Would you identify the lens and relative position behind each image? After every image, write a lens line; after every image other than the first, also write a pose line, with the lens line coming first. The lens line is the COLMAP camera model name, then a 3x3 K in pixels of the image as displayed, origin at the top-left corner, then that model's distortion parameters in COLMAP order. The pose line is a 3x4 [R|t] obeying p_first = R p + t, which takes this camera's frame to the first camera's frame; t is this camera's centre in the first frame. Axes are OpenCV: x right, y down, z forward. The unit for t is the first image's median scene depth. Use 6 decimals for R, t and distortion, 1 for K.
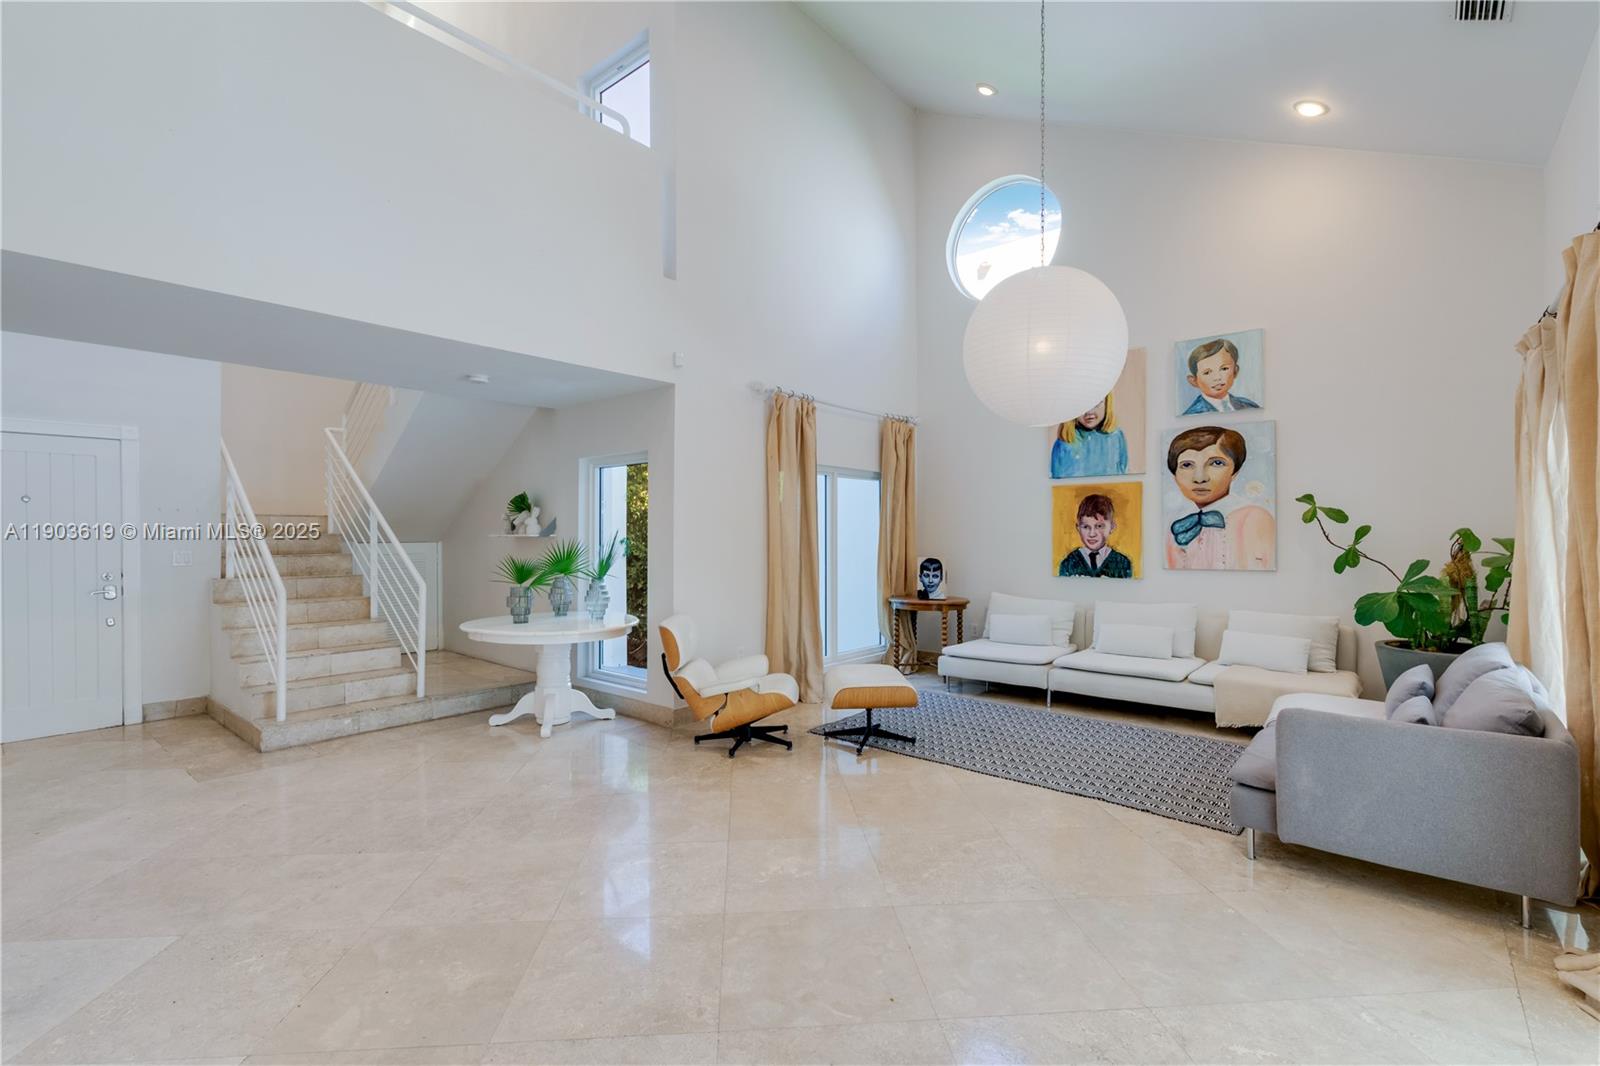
lens RADIAL K [[721.4, 0, 795.2], [0, 721.4, 538.5], [0, 0, 1]] dist [-0.008617, -0.000076]
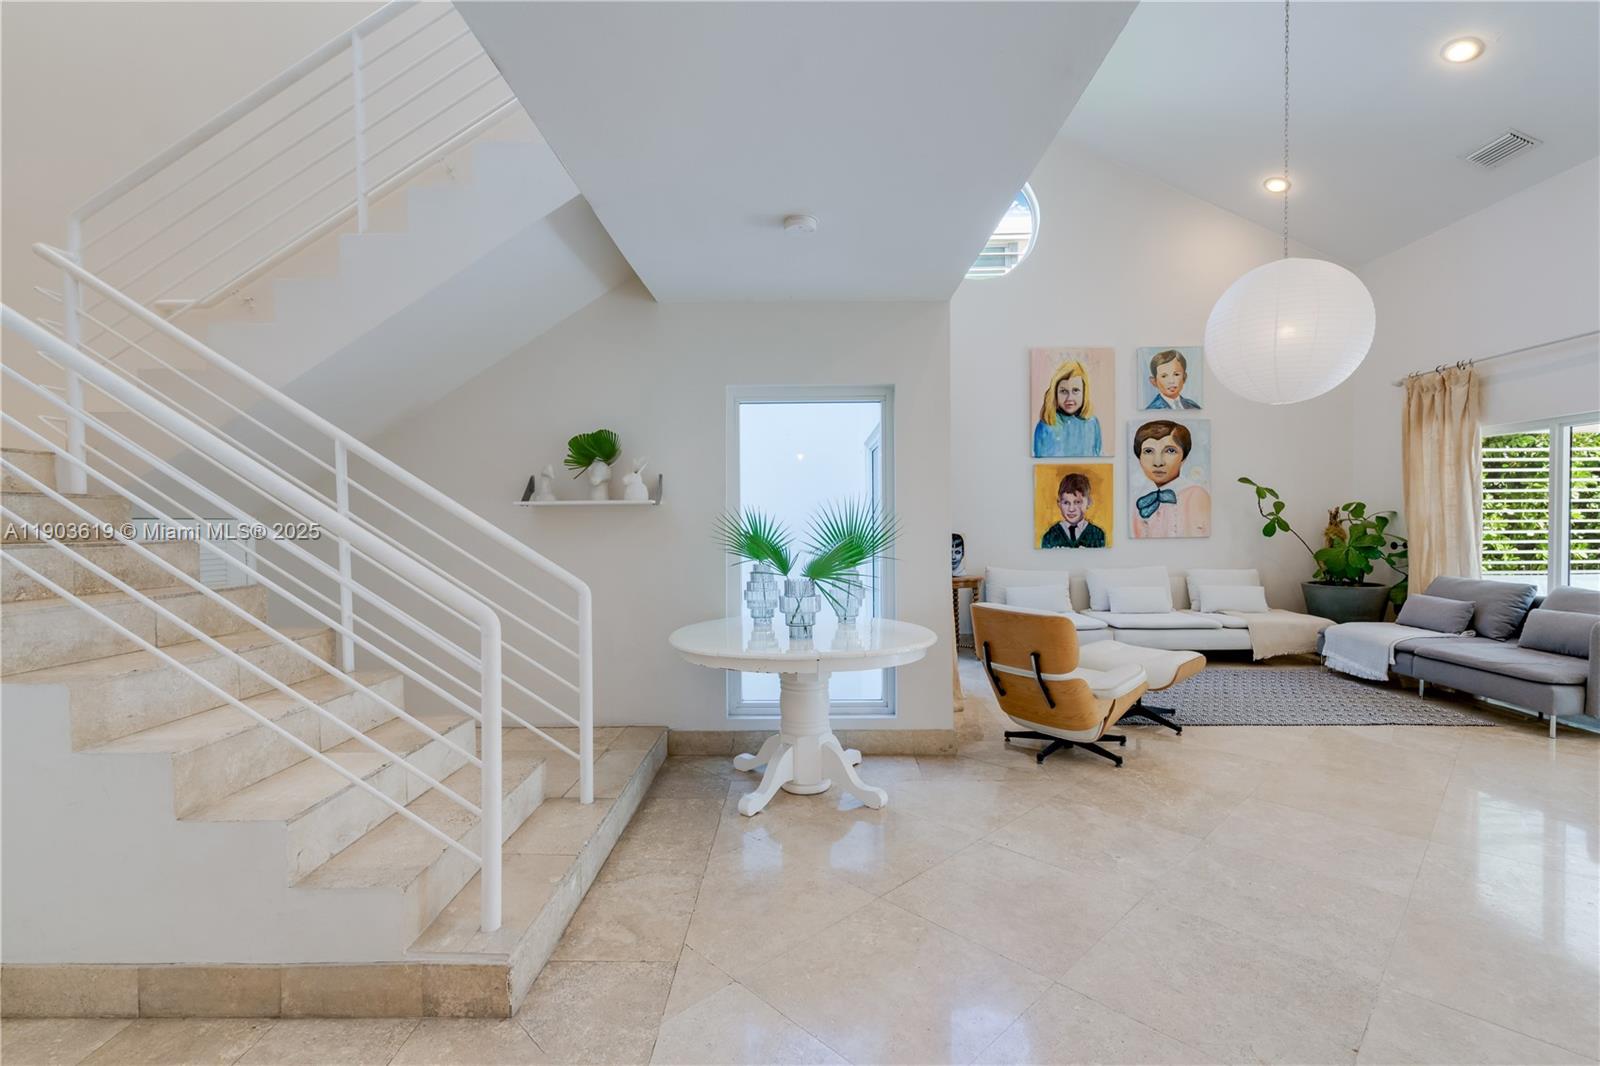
lens RADIAL K [[724.3, 0, 796.2], [0, 724.3, 532.3], [0, 0, 1]] dist [-0.001525, 0.000399]
pose [[0.763593, -0.011730, 0.645591, -0.694982], [0.009799, 0.999930, 0.006578, 0.019842], [-0.645623, 0.001303, 0.763655, 0.463975]]
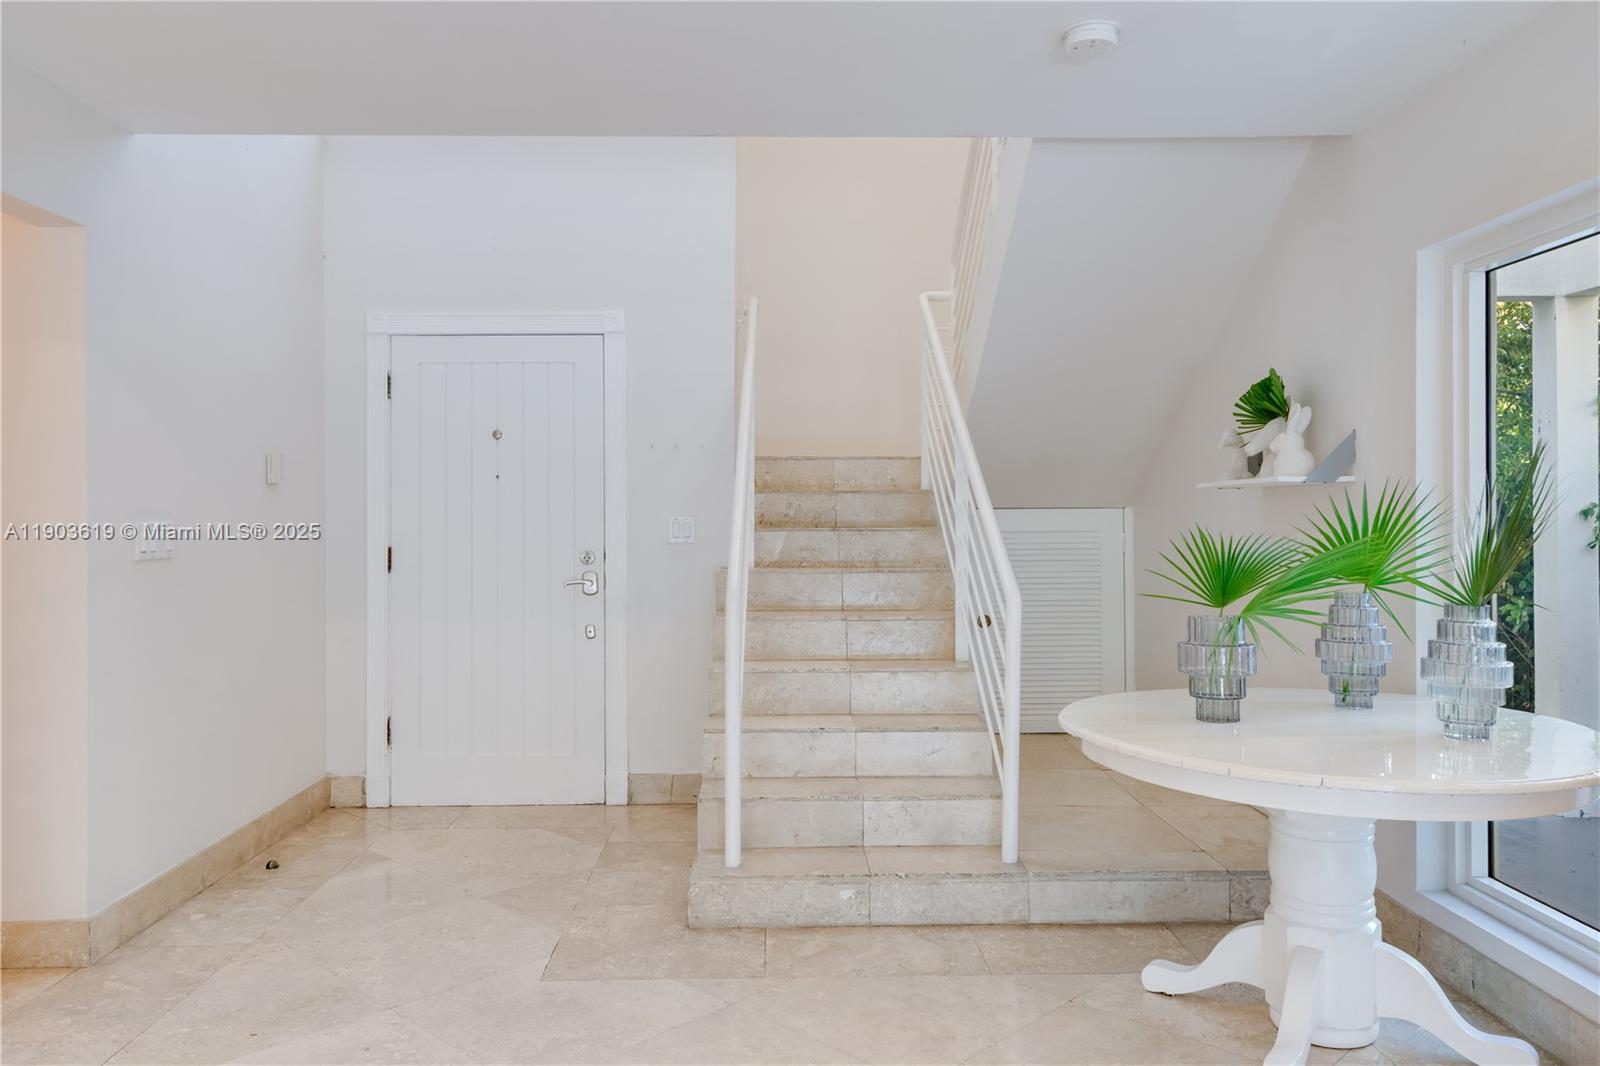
lens RADIAL K [[1155.8, 0, 799.5], [0, 1155.8, 507.1], [0, 0, 1]] dist [0.005035, 0.002490]
pose [[0.666837, -0.007749, -0.745163, -0.087962], [-0.003331, 0.999905, -0.013379, 0.019784], [0.745196, 0.011404, 0.666748, 0.421499]]
